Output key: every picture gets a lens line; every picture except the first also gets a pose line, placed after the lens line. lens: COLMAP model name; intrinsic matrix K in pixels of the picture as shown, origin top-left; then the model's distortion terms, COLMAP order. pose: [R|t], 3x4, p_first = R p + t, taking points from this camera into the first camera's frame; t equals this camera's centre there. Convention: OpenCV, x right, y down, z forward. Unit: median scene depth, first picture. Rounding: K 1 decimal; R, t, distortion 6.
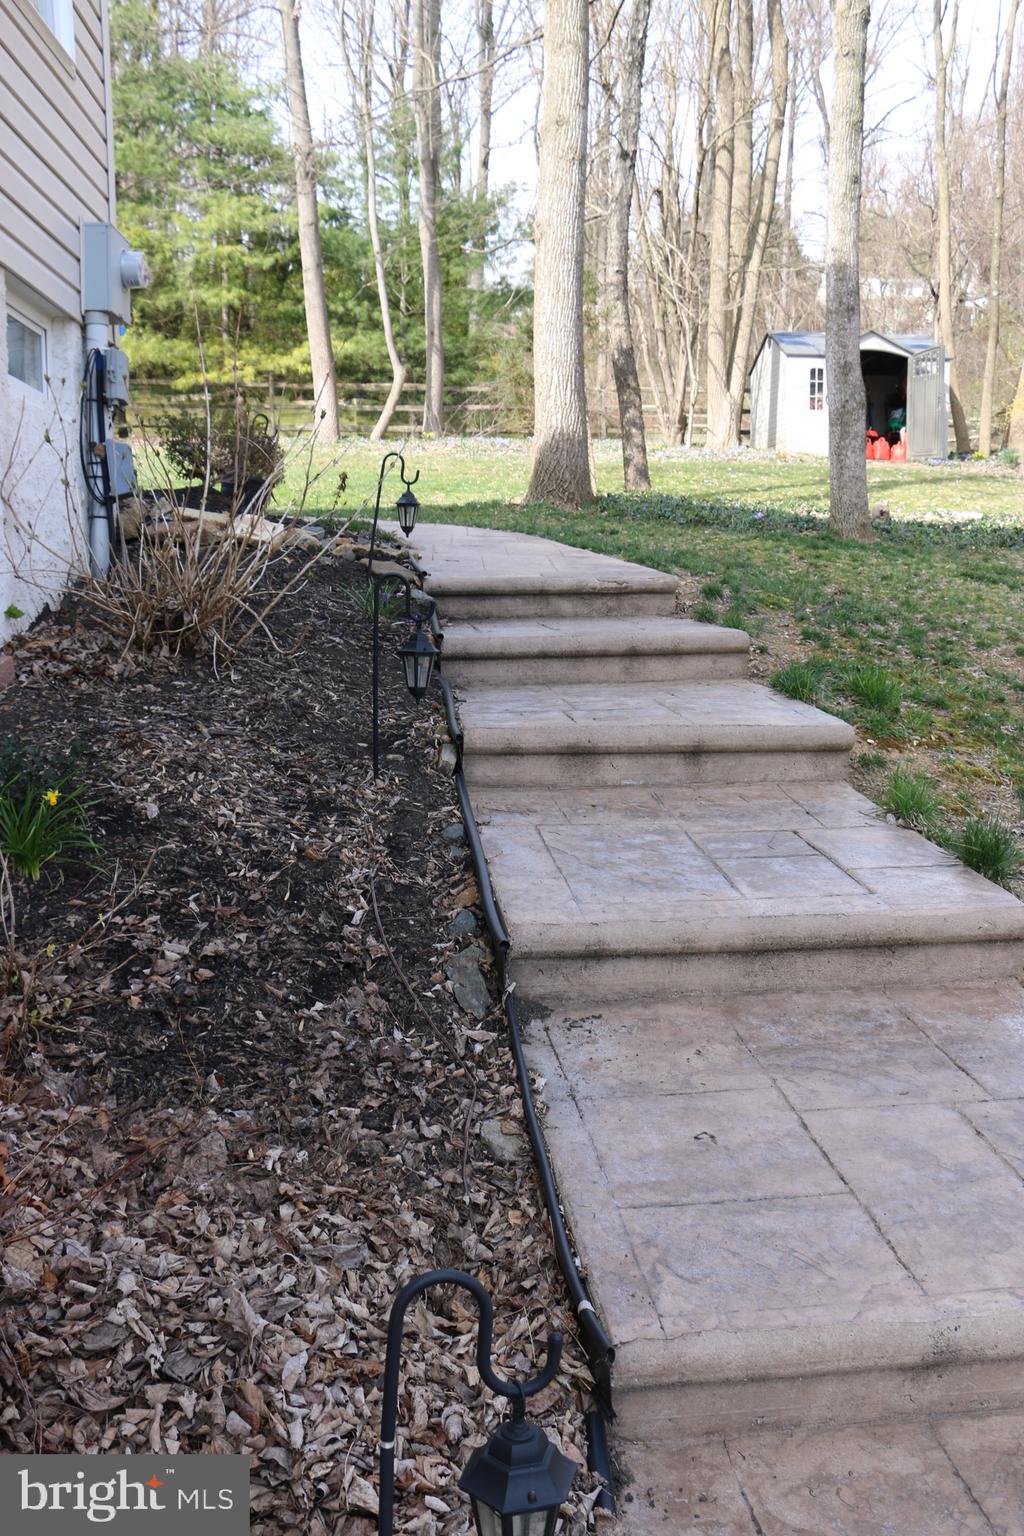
lens RADIAL K [[1407.6, 0, 515.4], [0, 1407.6, 770.1], [0, 0, 1]] dist [-0.150266, 0.213002]
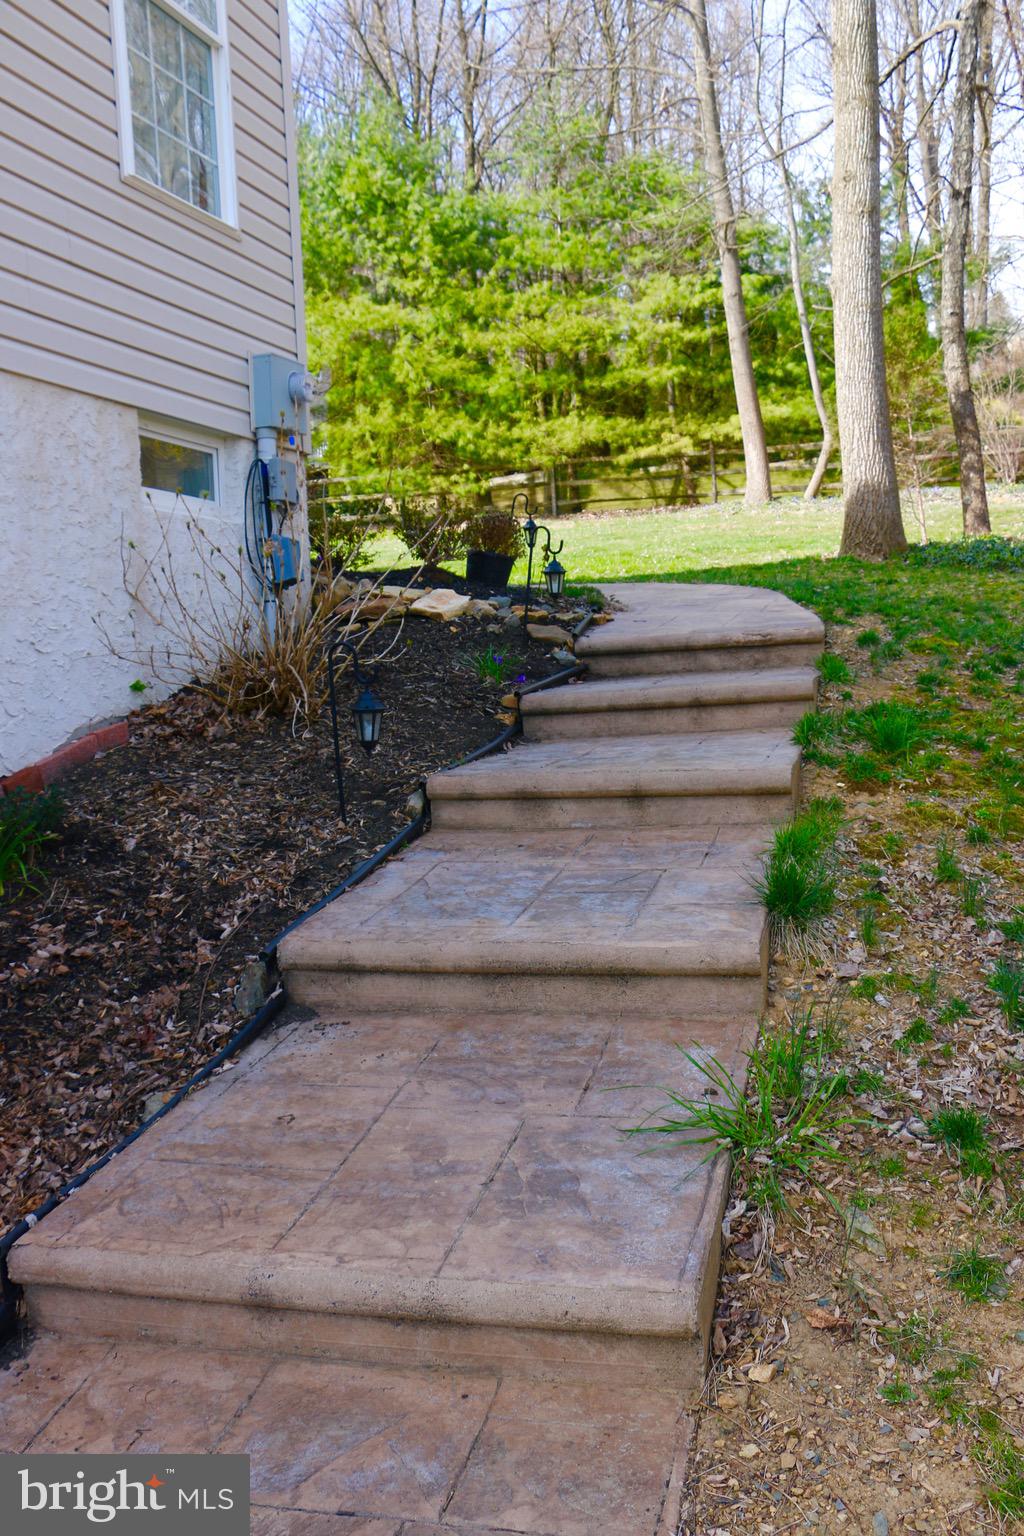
lens RADIAL K [[1407.6, 0, 515.4], [0, 1407.6, 770.1], [0, 0, 1]] dist [-0.150266, 0.213002]
pose [[0.925962, -0.014123, -0.377353, 0.347716], [-0.002226, 0.999079, -0.042855, 0.010152], [0.377611, 0.040522, 0.925077, -0.007646]]
